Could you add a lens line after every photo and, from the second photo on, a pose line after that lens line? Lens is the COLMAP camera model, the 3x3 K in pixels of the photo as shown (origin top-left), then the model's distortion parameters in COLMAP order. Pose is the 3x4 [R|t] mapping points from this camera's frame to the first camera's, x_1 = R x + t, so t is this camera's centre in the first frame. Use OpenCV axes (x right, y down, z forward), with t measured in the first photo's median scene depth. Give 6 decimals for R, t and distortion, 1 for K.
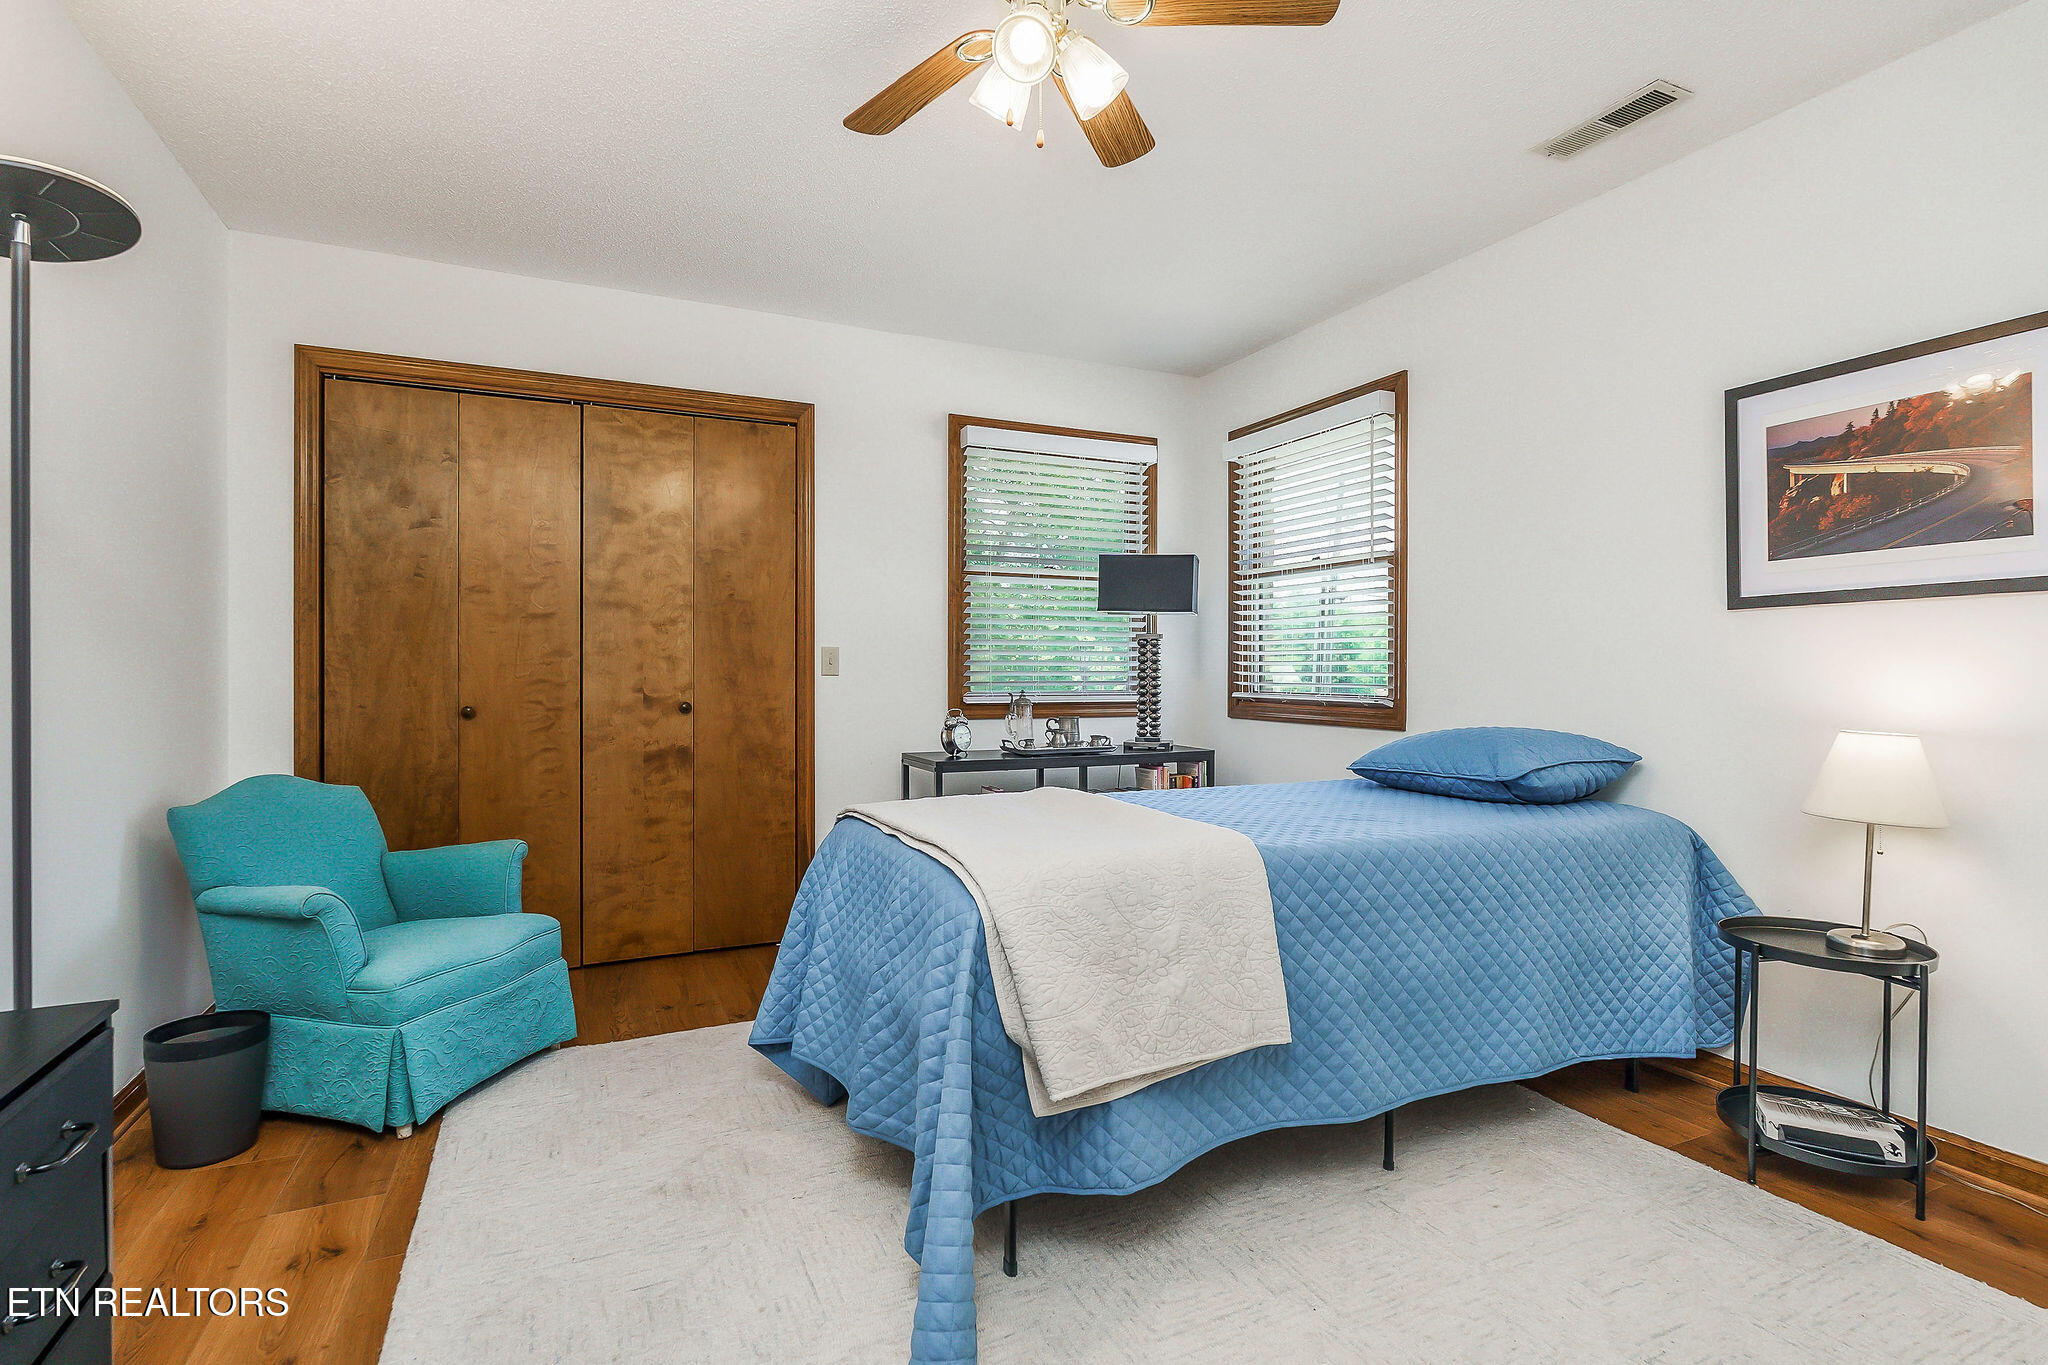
lens RADIAL K [[1001.5, 0, 1023.9], [0, 1001.5, 673.9], [0, 0, 1]] dist [-0.001279, -0.000305]
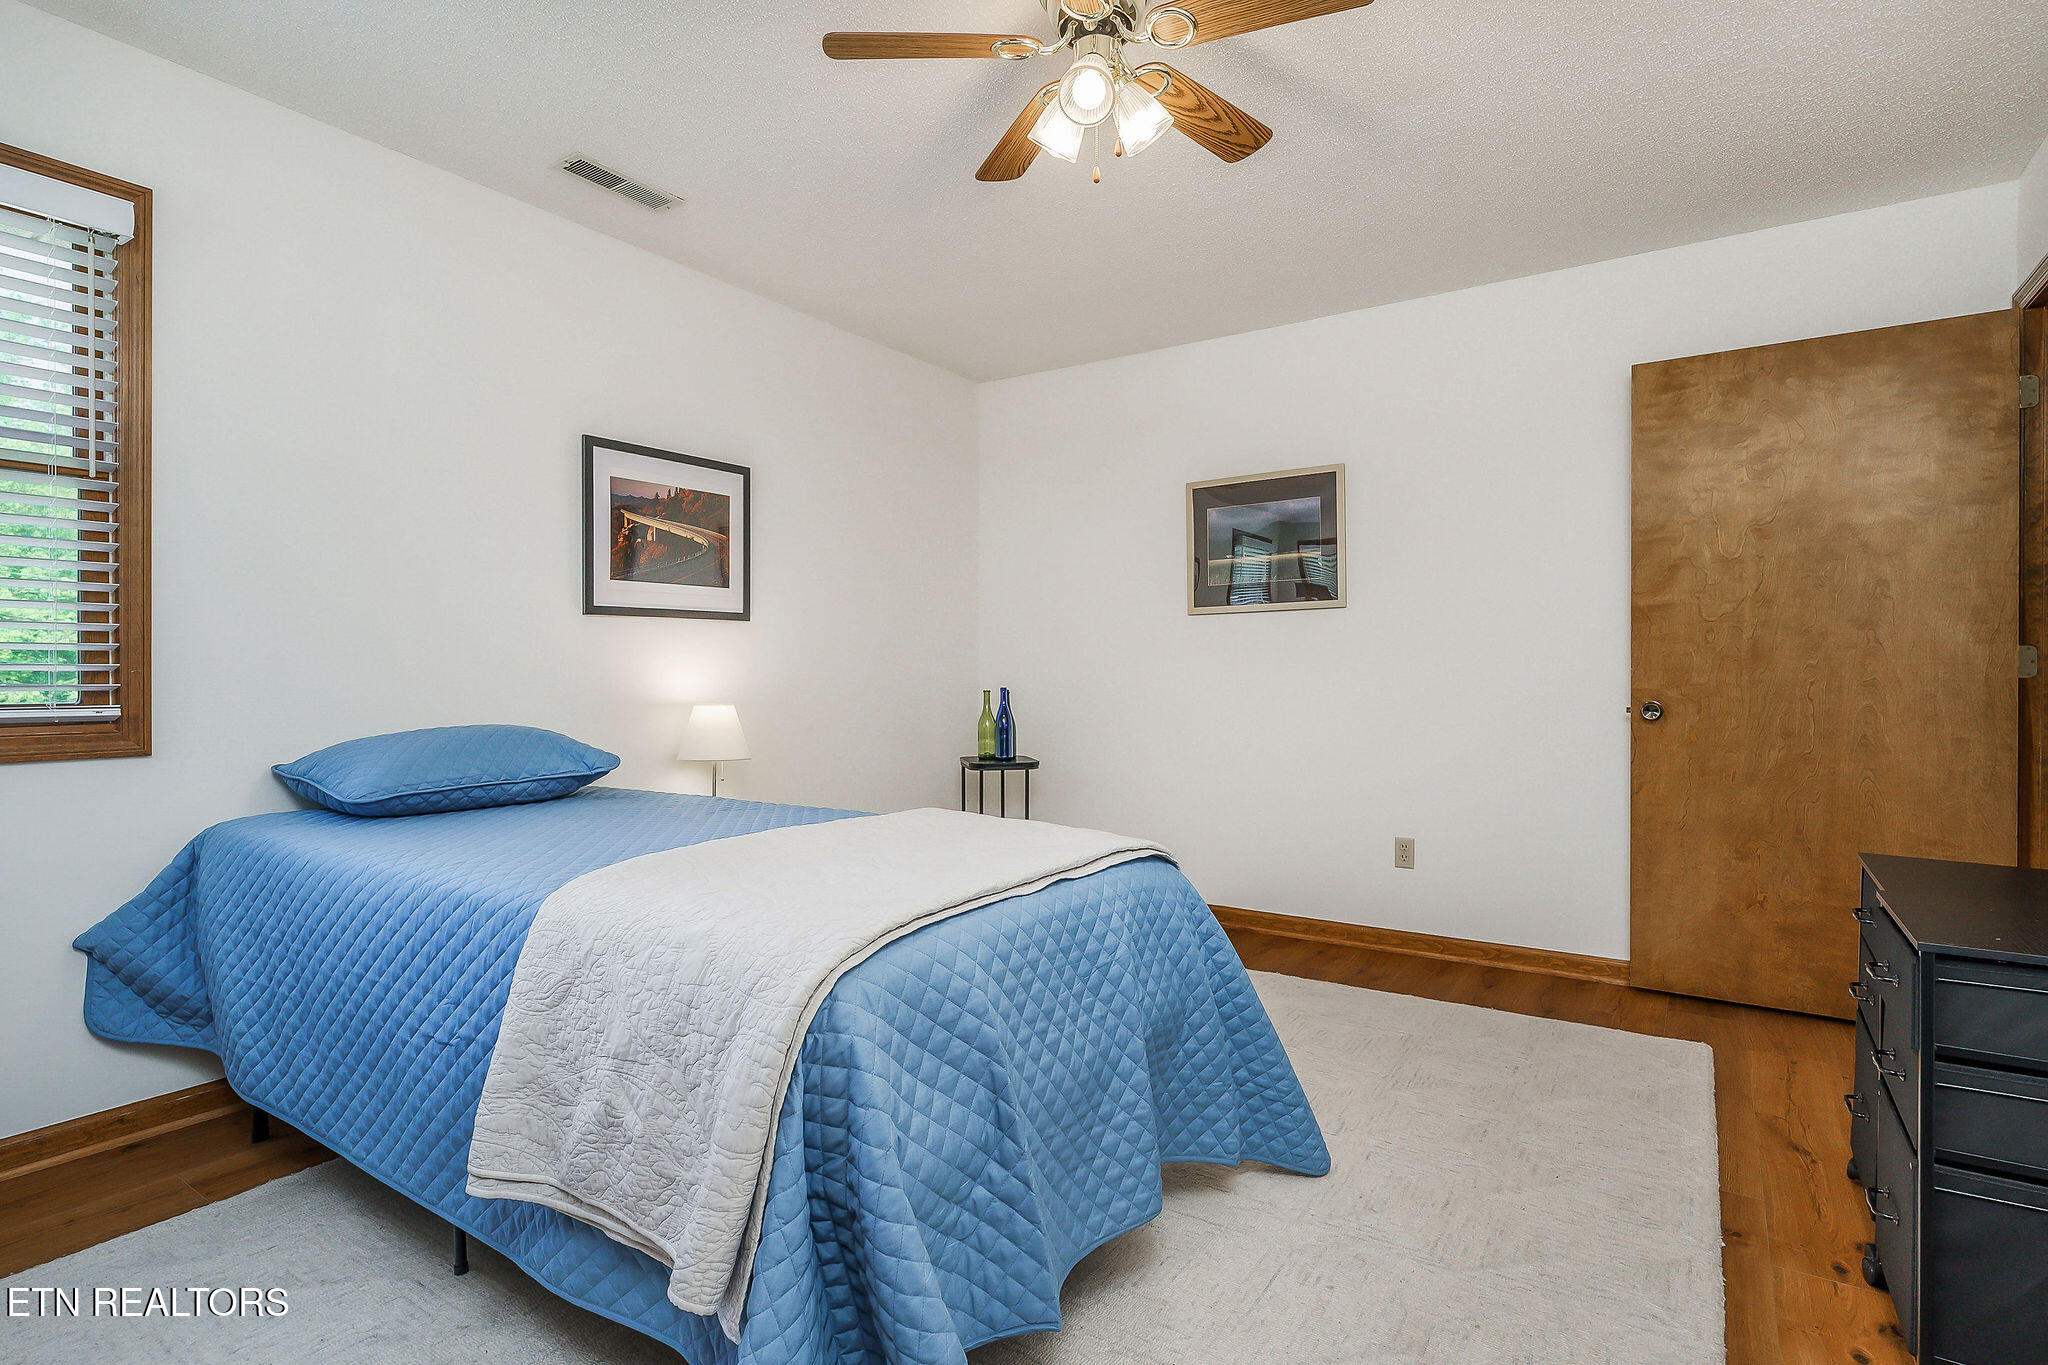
lens RADIAL K [[1063.1, 0, 1022.6], [0, 1063.1, 680.3], [0, 0, 1]] dist [-0.024093, -0.000404]
pose [[-0.488356, -0.008239, 0.872606, -0.706169], [0.003731, 0.999927, 0.011529, 0.002373], [-0.872637, 0.008886, -0.488289, 1.205240]]
